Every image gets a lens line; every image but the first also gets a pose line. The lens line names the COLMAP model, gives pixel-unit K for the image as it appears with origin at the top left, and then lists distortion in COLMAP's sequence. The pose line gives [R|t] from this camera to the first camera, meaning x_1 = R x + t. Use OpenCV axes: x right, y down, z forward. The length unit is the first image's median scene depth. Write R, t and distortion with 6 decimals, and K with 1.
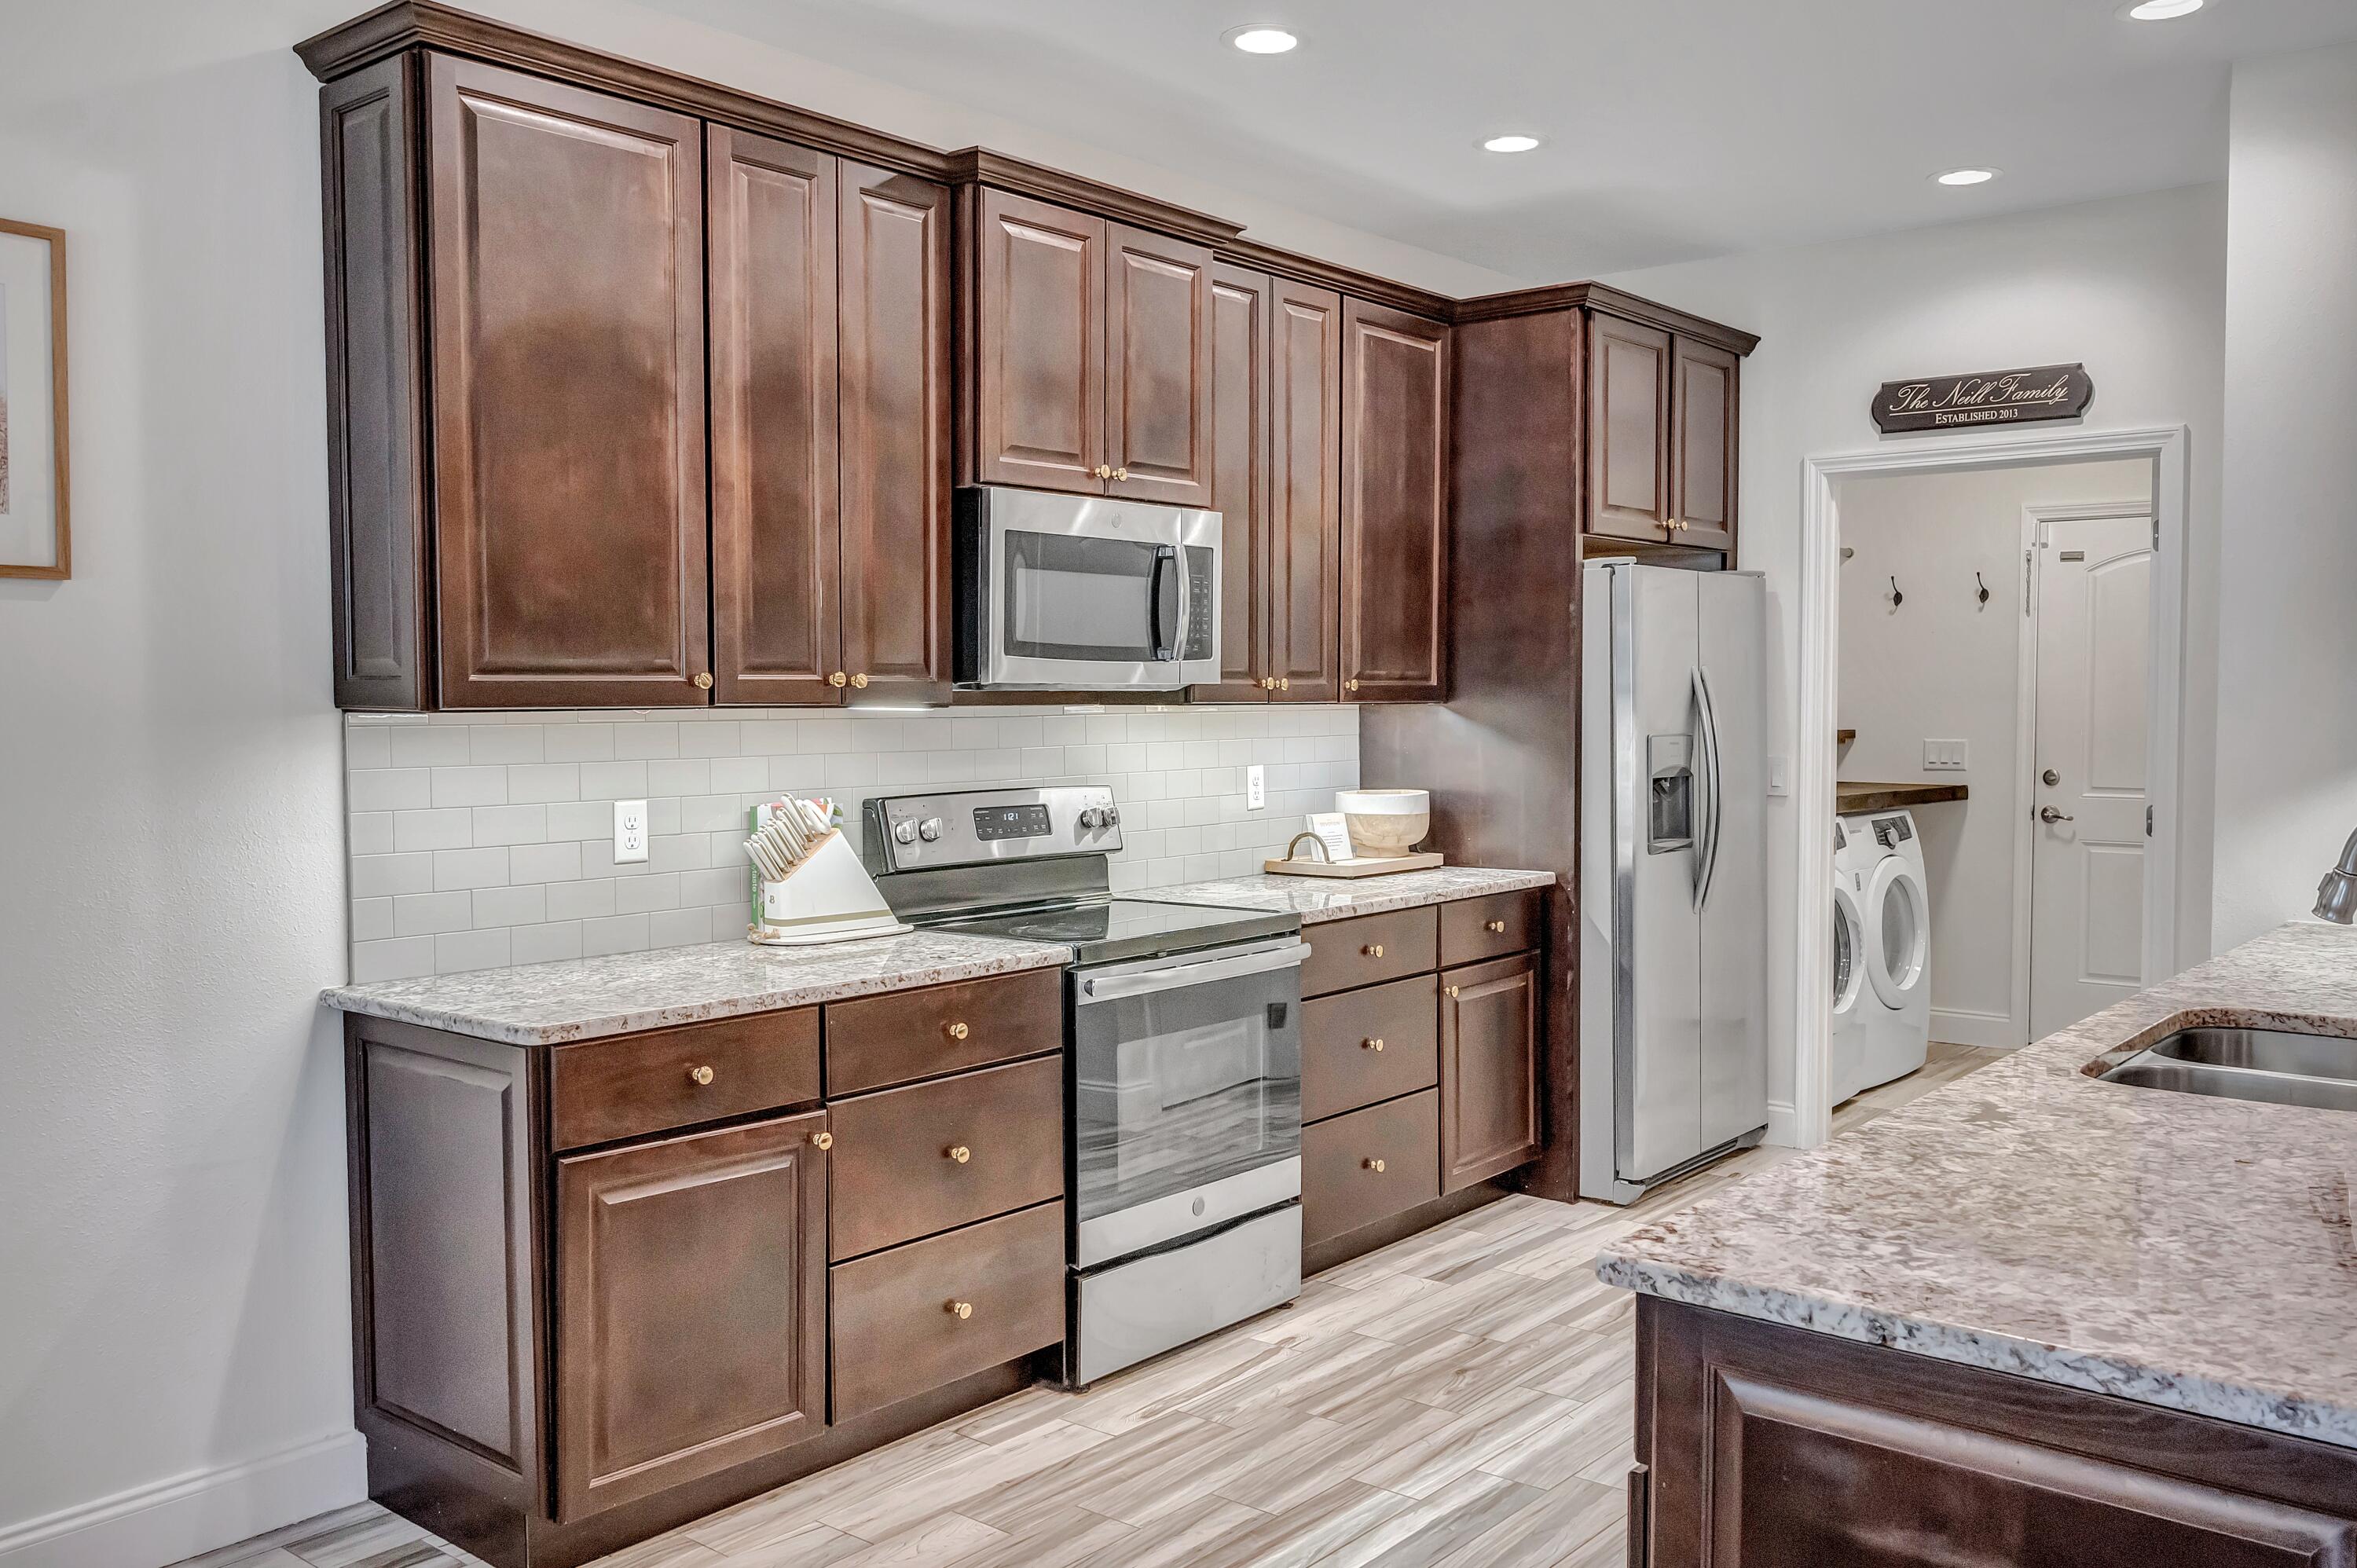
lens RADIAL K [[1941.2, 0, 1177.8], [0, 1941.2, 906.1], [0, 0, 1]] dist [-0.001016, 0.002318]
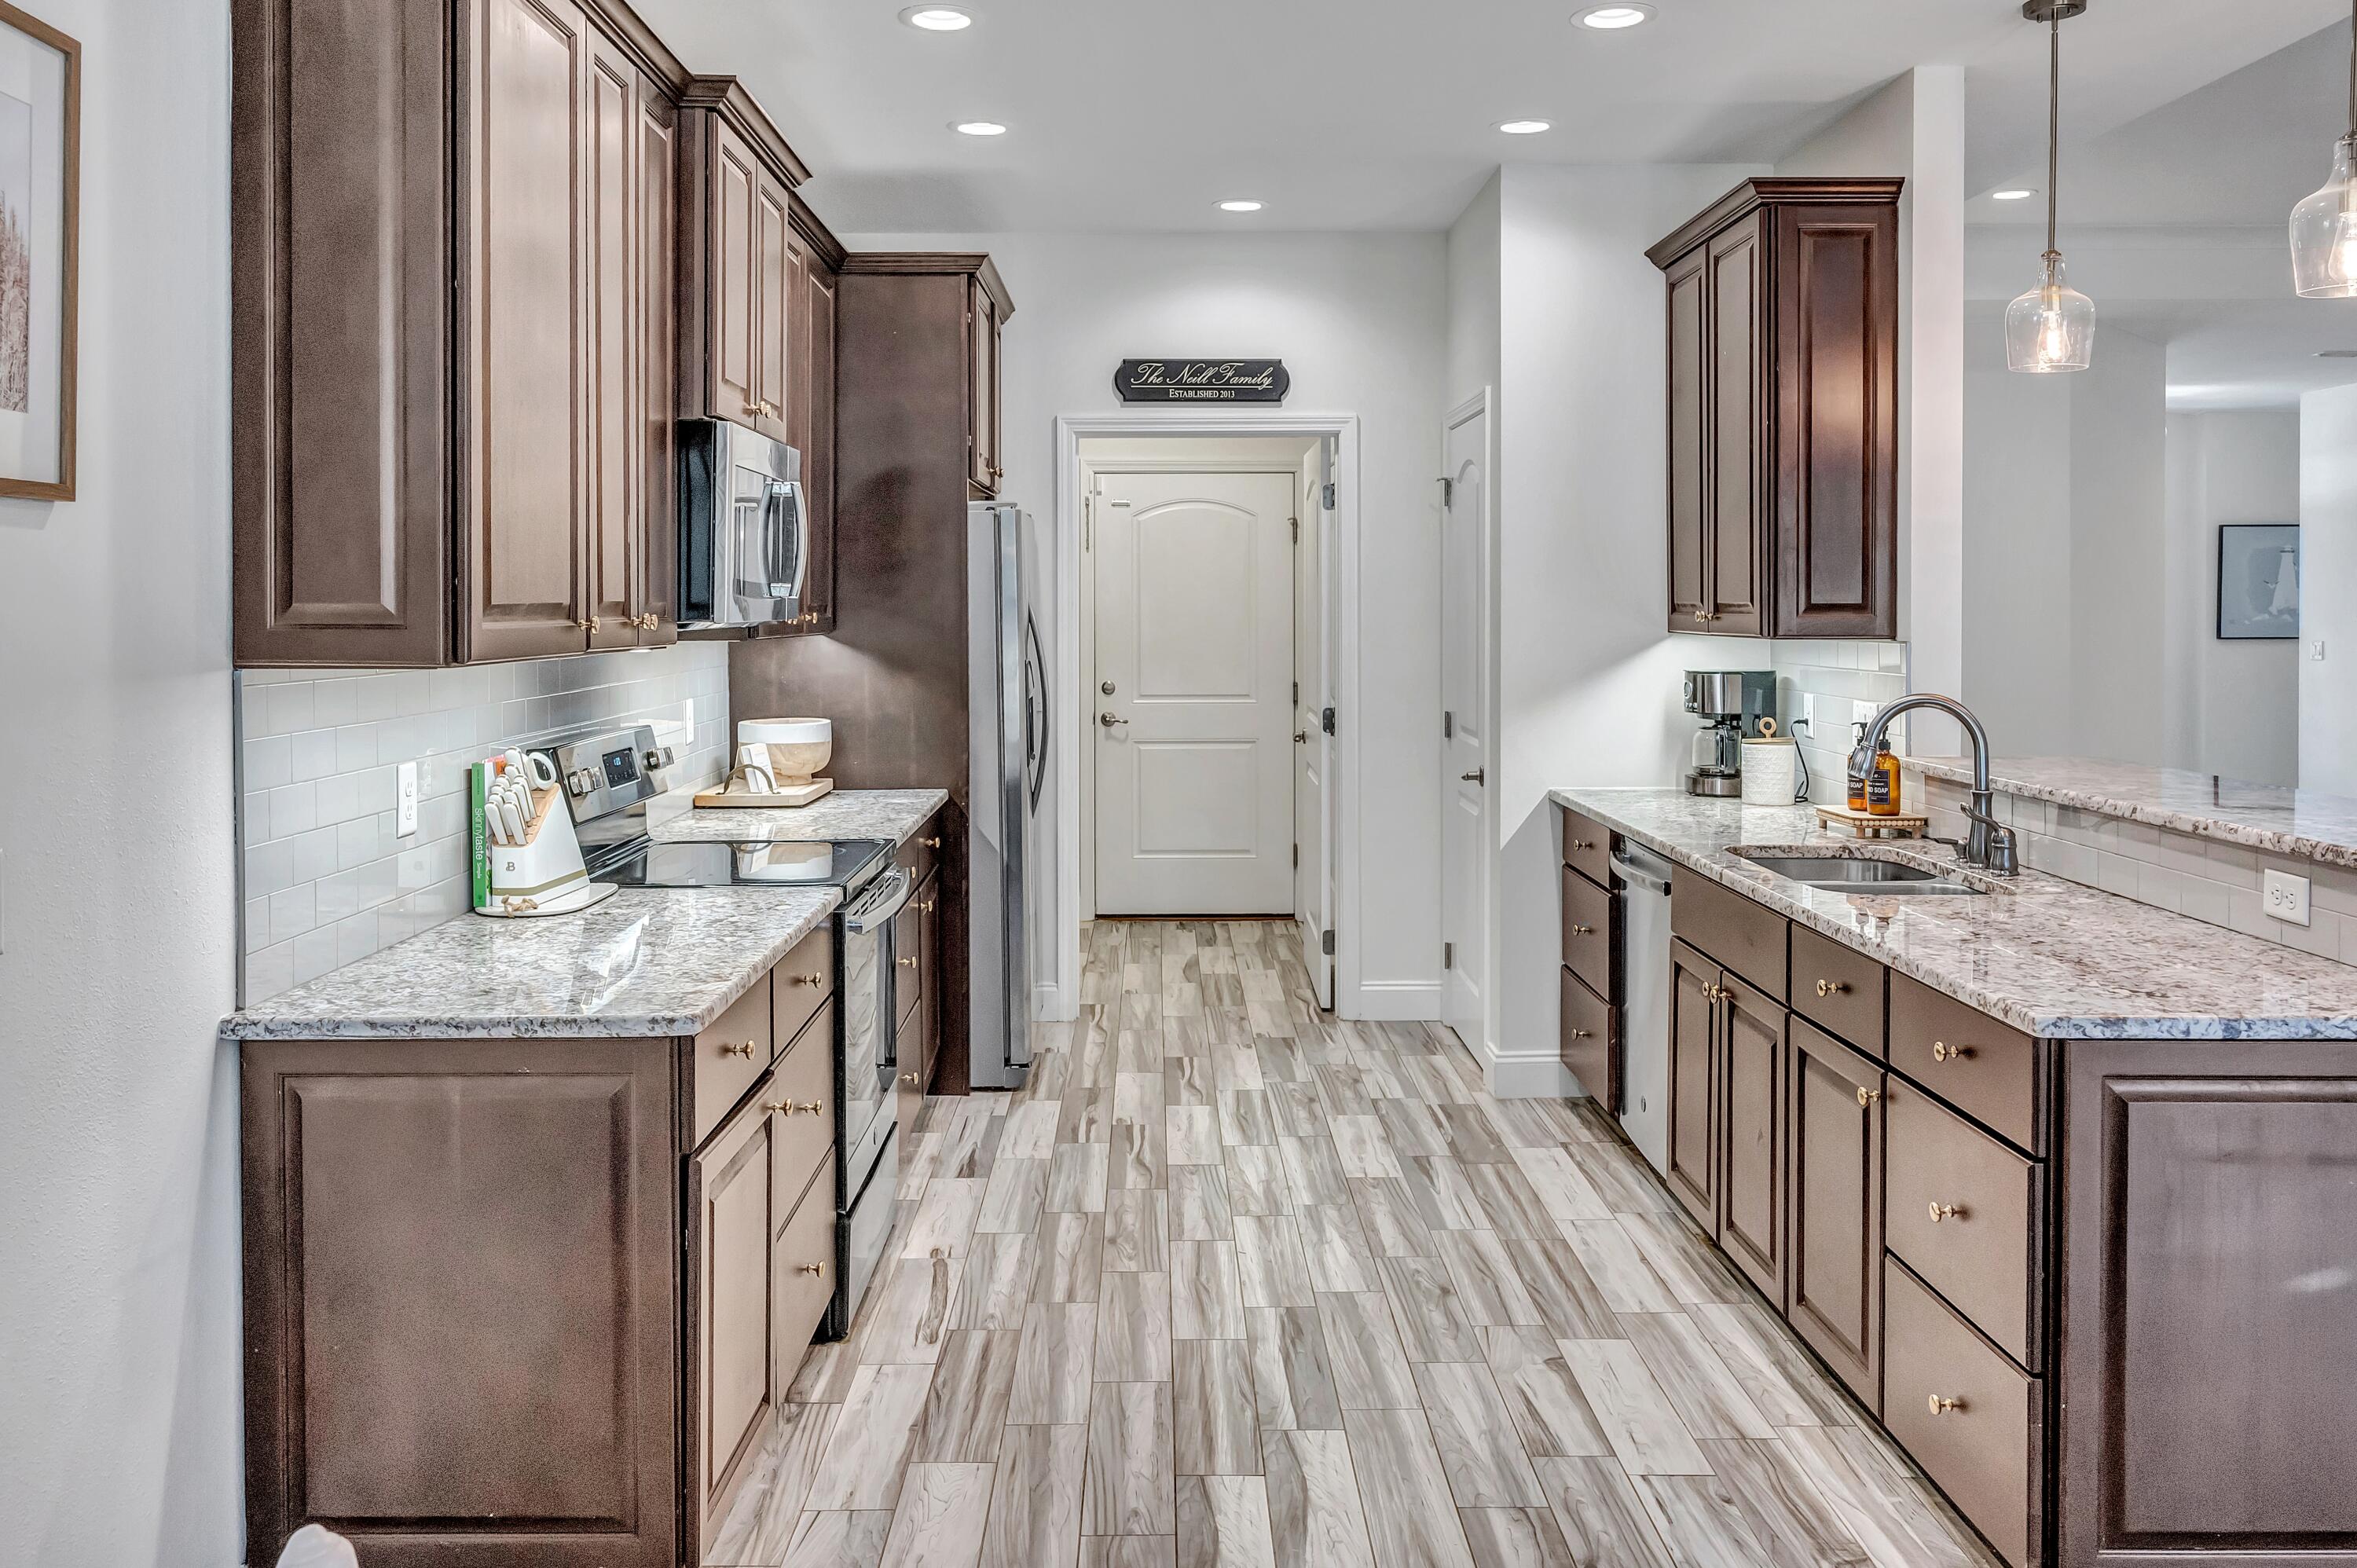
lens RADIAL K [[1962.1, 0, 1175.7], [0, 1962.1, 758.2], [0, 0, 1]] dist [0.004139, 0.003097]
pose [[0.762033, -0.050903, 0.645534, -0.422239], [0.071299, 0.997440, -0.005515, -0.020134], [-0.643601, 0.050228, 0.763712, 0.087569]]
